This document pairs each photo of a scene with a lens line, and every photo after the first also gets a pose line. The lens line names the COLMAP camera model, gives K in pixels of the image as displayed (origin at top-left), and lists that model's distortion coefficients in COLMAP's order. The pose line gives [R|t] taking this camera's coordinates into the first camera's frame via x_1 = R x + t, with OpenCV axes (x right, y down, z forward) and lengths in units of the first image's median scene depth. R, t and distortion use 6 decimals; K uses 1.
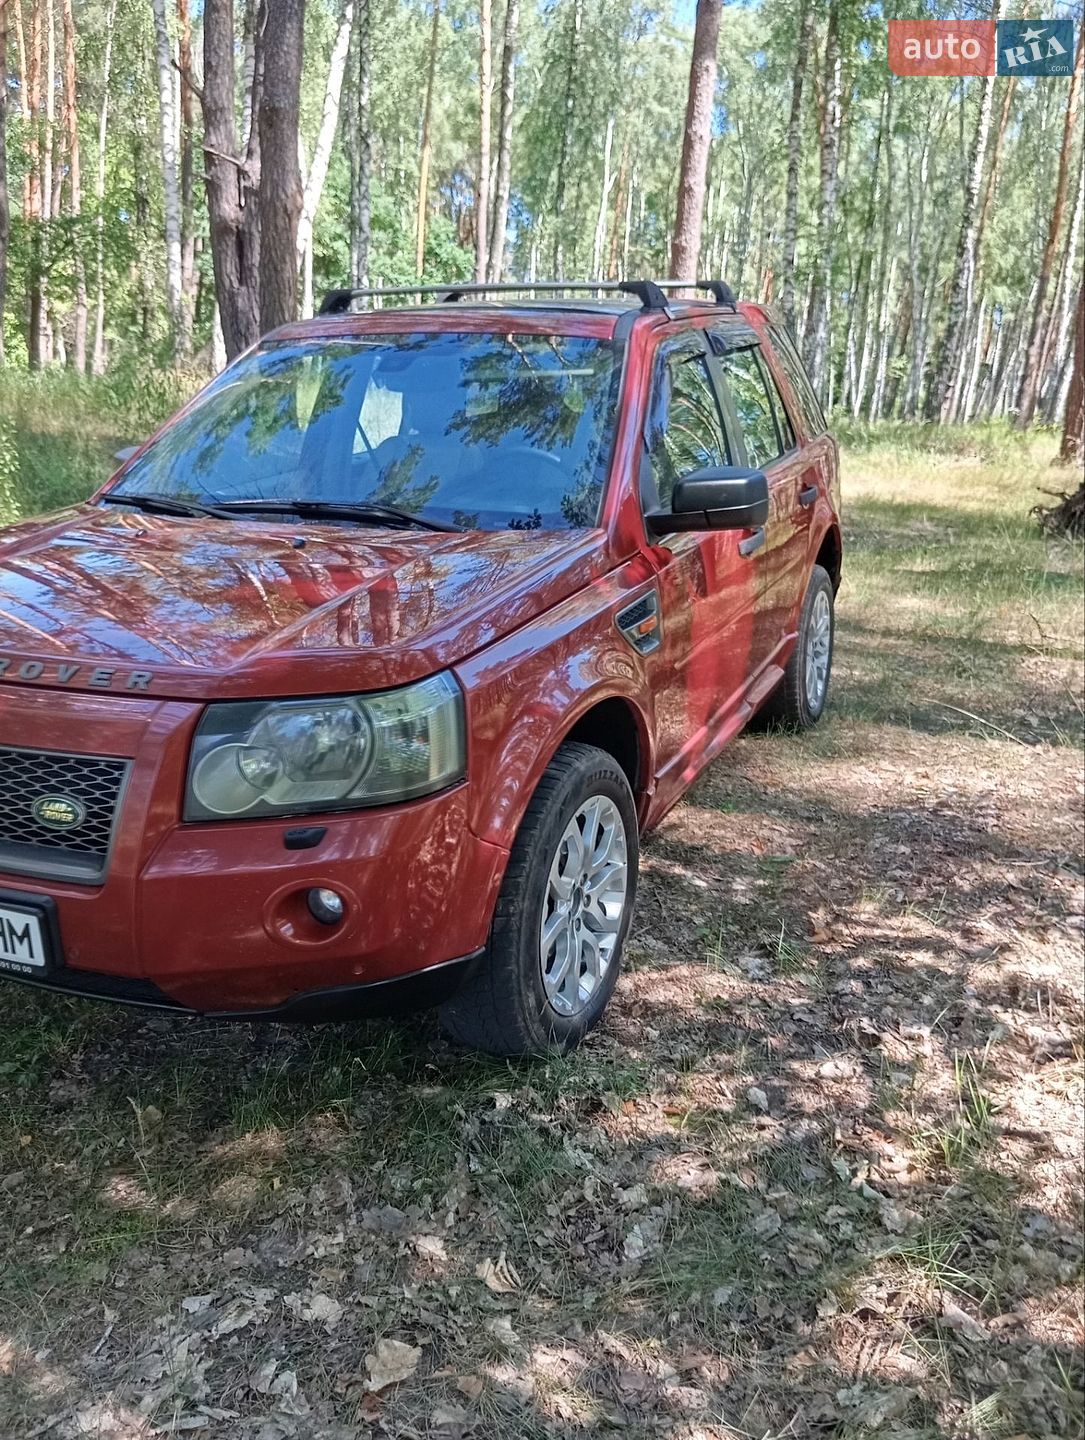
lens RADIAL K [[1267.1, 0, 542.9], [0, 1267.1, 726.4], [0, 0, 1]] dist [0.078362, -0.175375]
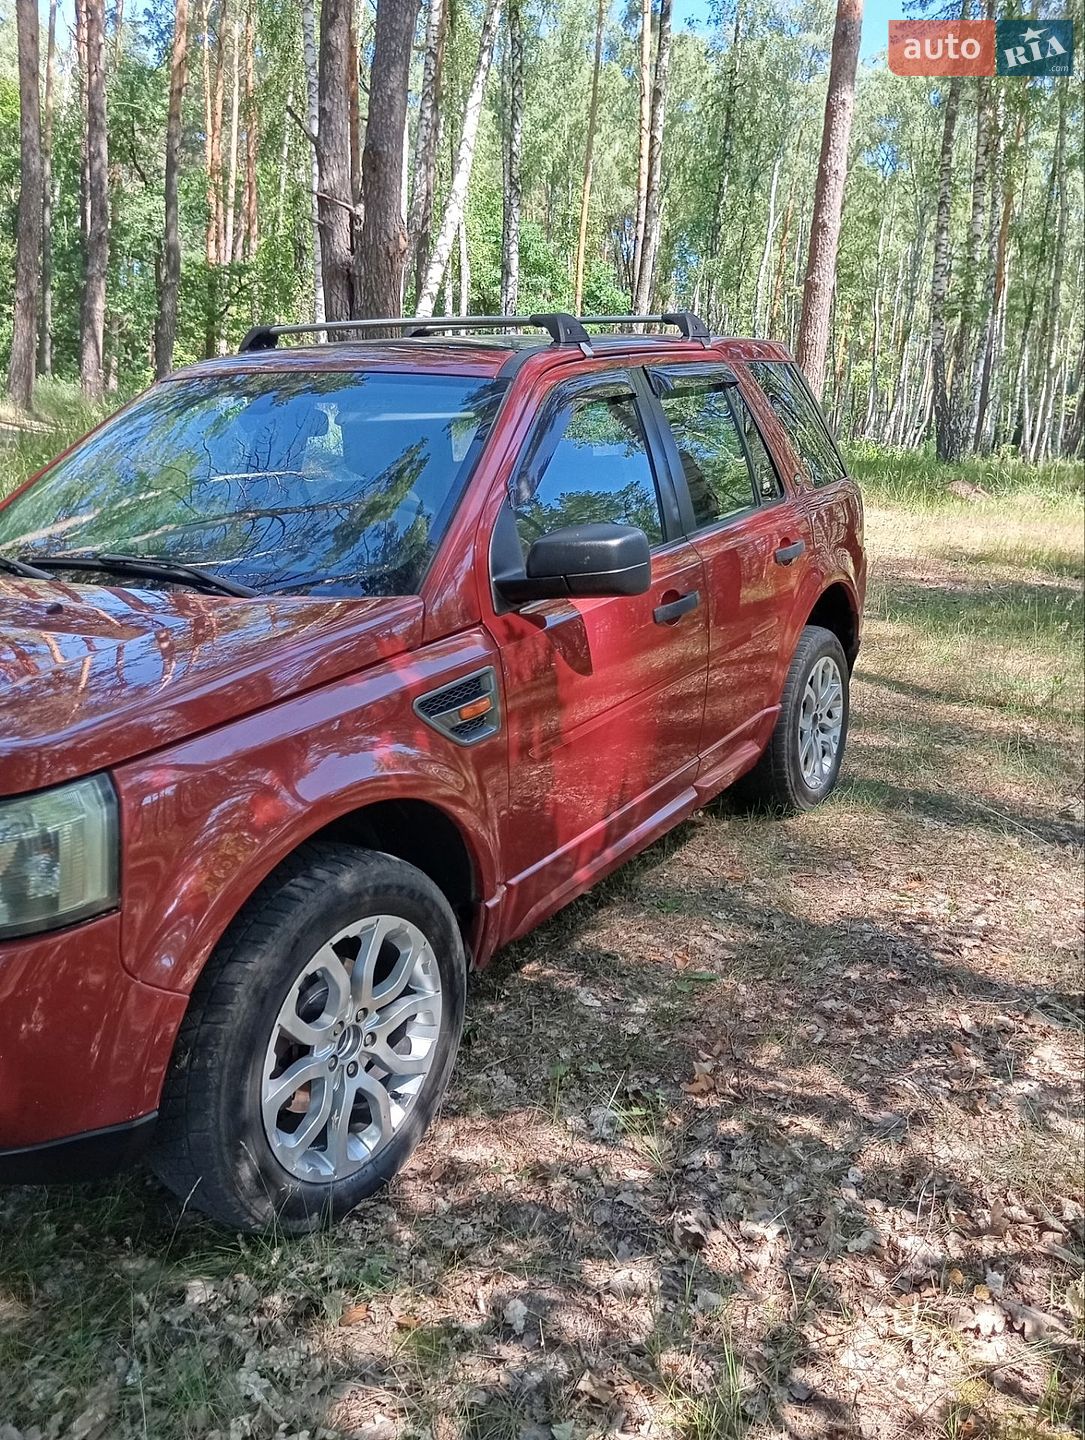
lens RADIAL K [[1257.7, 0, 558.8], [0, 1257.7, 702.3], [0, 0, 1]] dist [0.077657, -0.167942]
pose [[0.990762, 0.029430, -0.132383, 0.239224], [-0.035296, 0.998486, -0.042185, -0.048833], [0.130941, 0.046468, 0.990300, 0.164604]]
